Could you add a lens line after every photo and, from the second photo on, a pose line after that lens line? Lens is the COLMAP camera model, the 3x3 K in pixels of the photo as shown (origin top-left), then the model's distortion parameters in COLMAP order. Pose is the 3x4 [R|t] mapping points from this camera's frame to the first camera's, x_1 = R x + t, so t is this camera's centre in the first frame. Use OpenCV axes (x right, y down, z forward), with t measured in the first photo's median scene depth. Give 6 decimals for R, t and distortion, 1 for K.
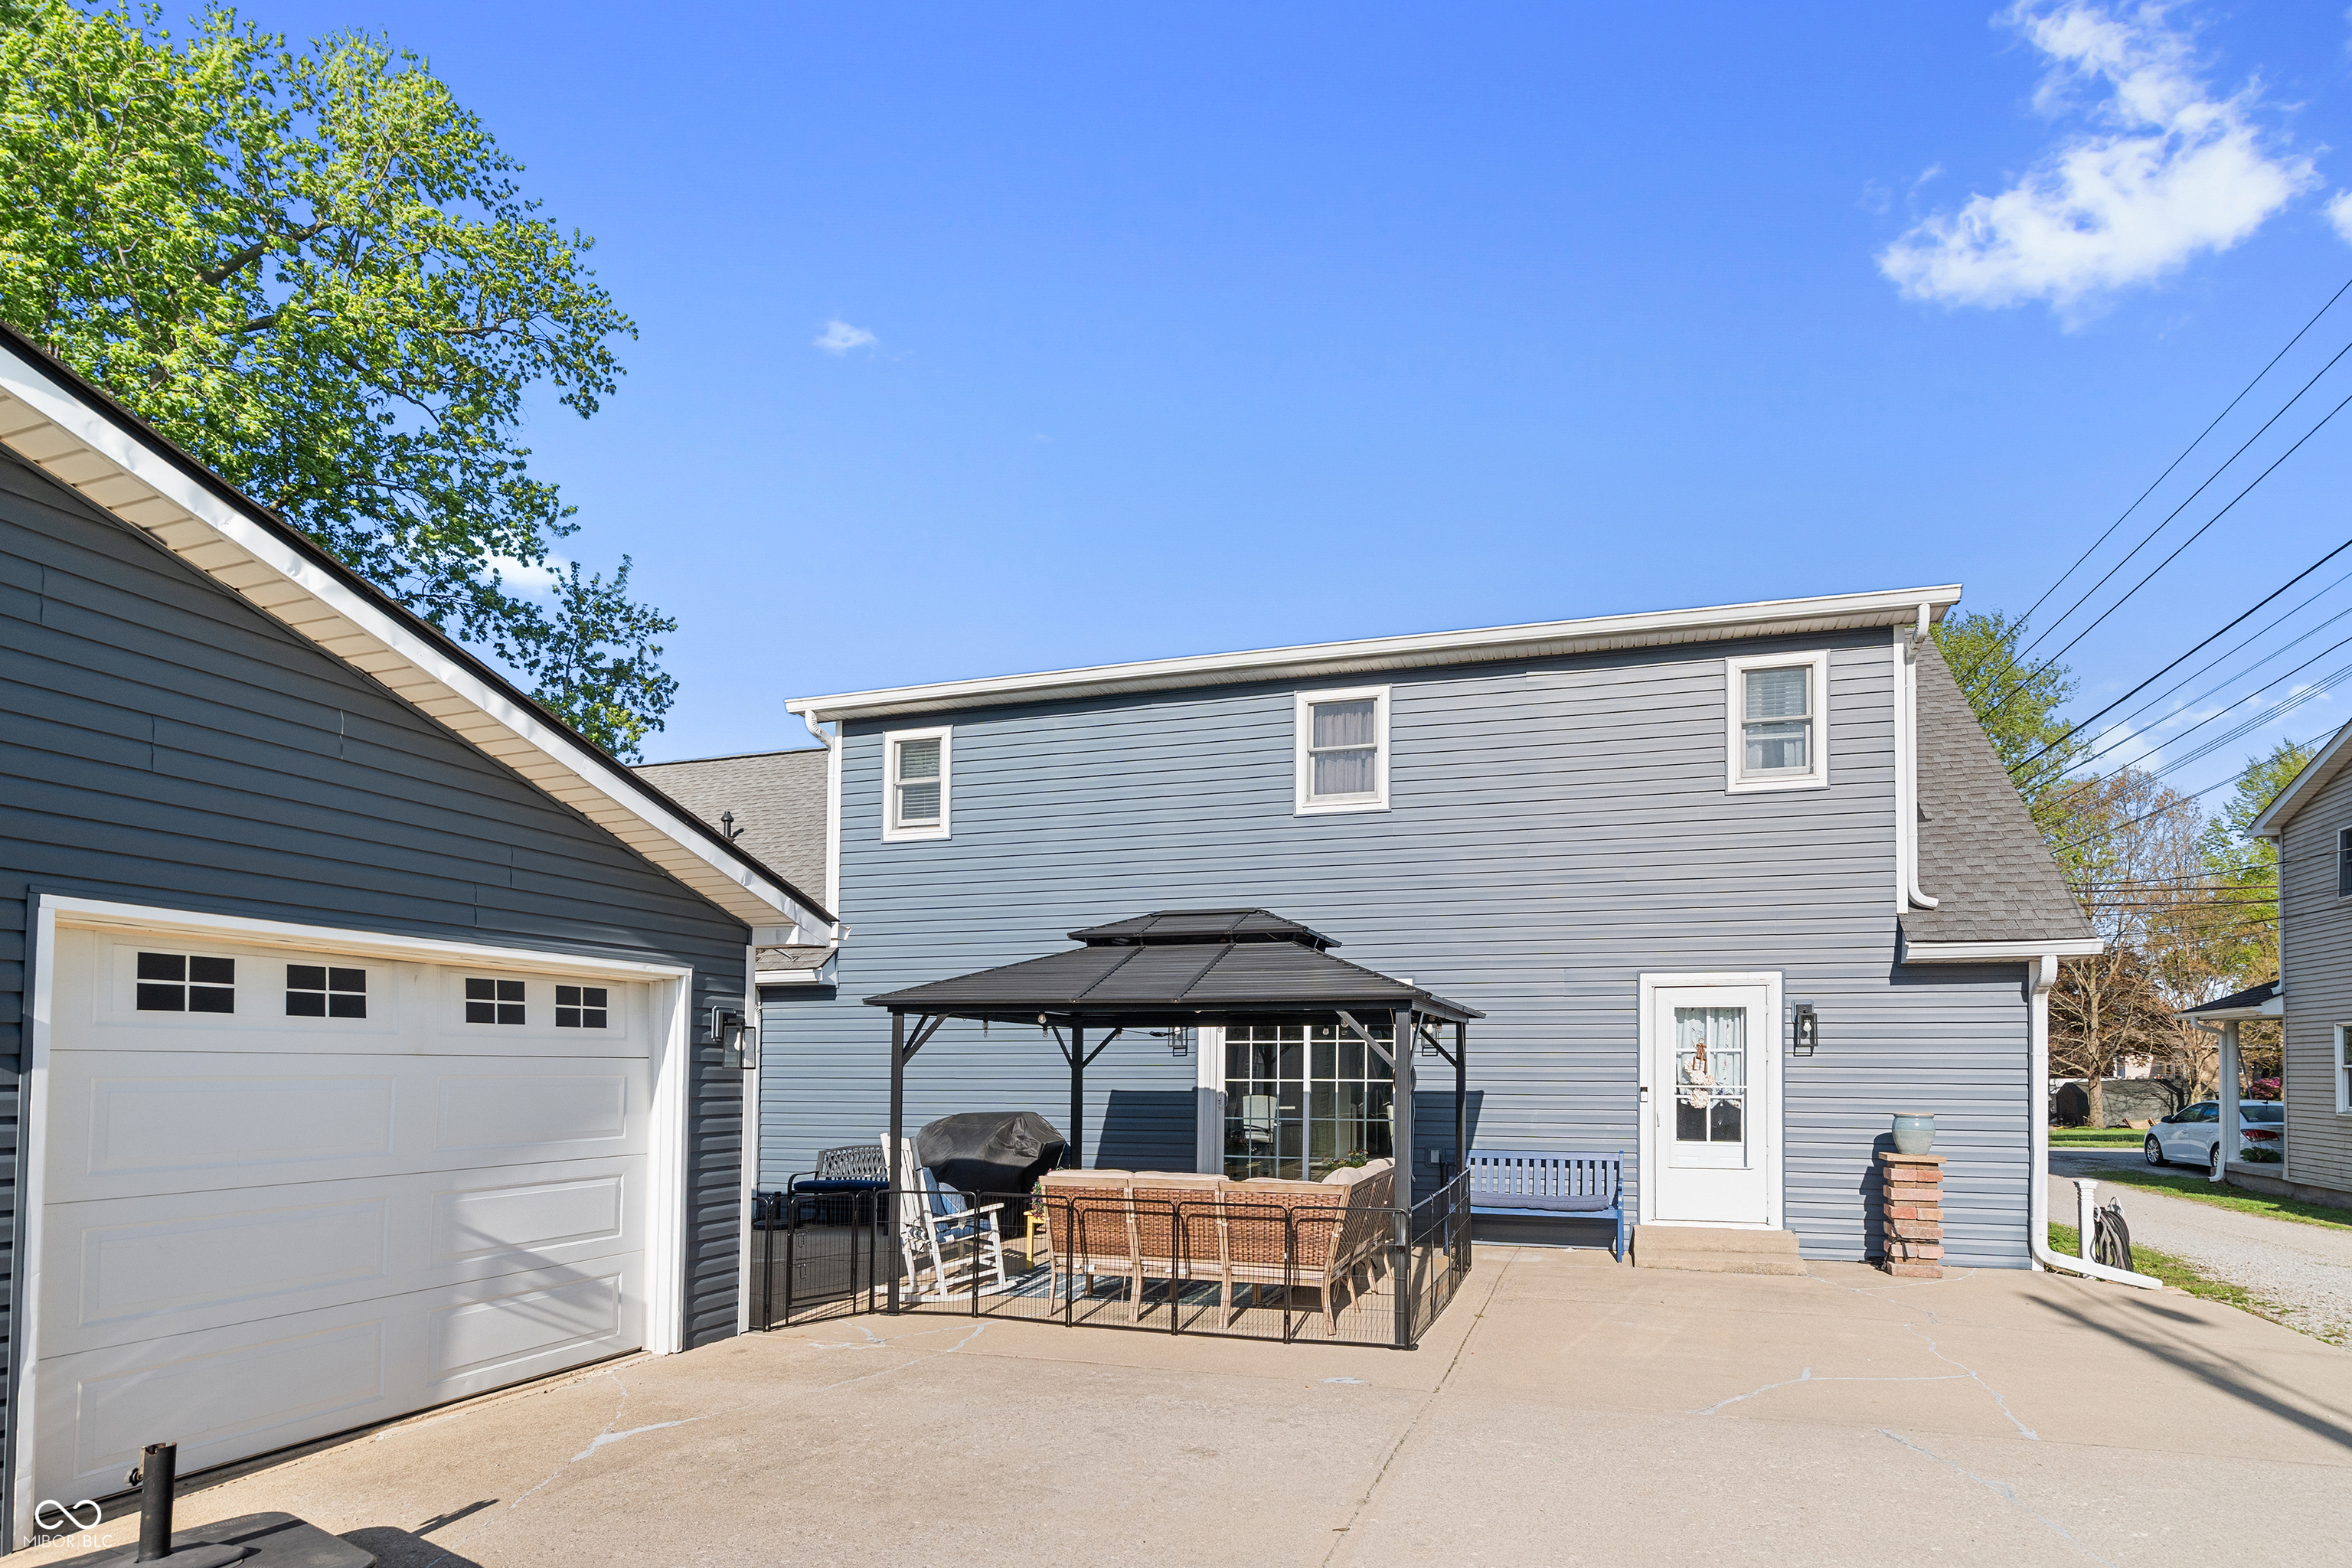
lens RADIAL K [[1129.3, 0, 1178.9], [0, 1129.3, 840.7], [0, 0, 1]] dist [-0.000530, 0.000621]
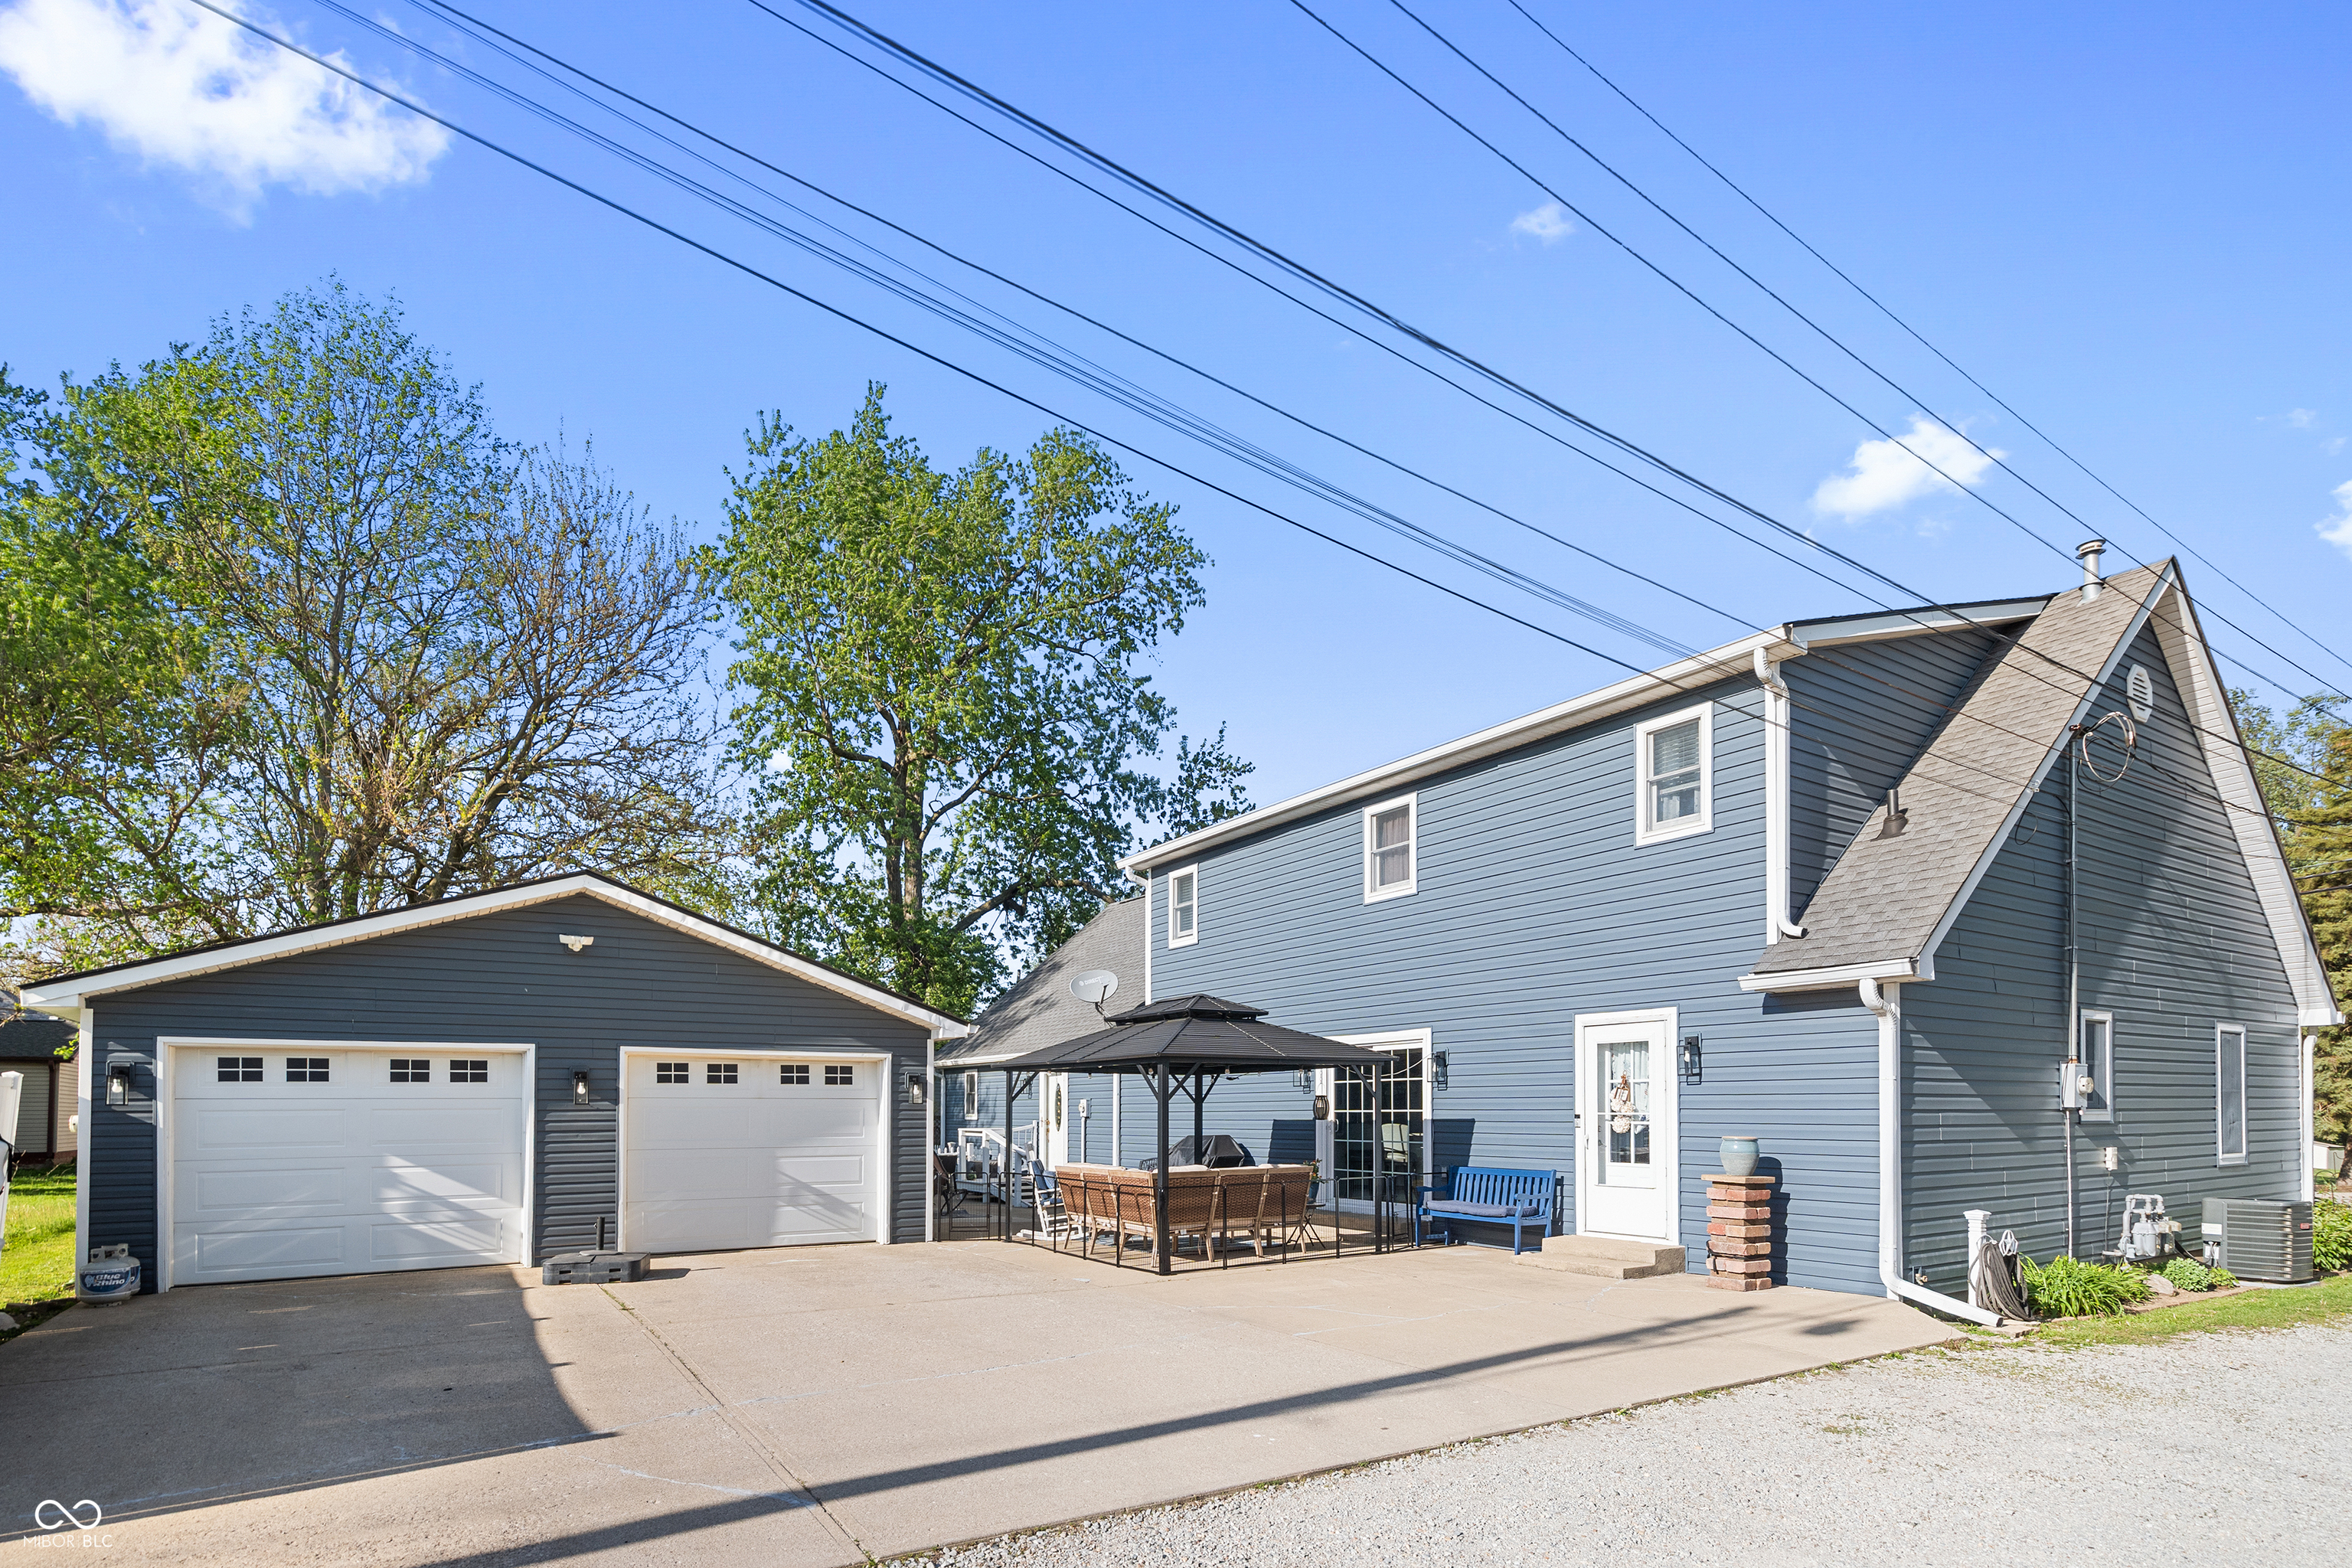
lens RADIAL K [[1109.3, 0, 1176.0], [0, 1109.3, 784.0], [0, 0, 1]] dist [0.001686, 0.000003]
pose [[0.757064, -0.190529, -0.624943, 0.957409], [0.133991, 0.981480, -0.136909, -0.016451], [0.639454, 0.019912, 0.768572, -0.164630]]
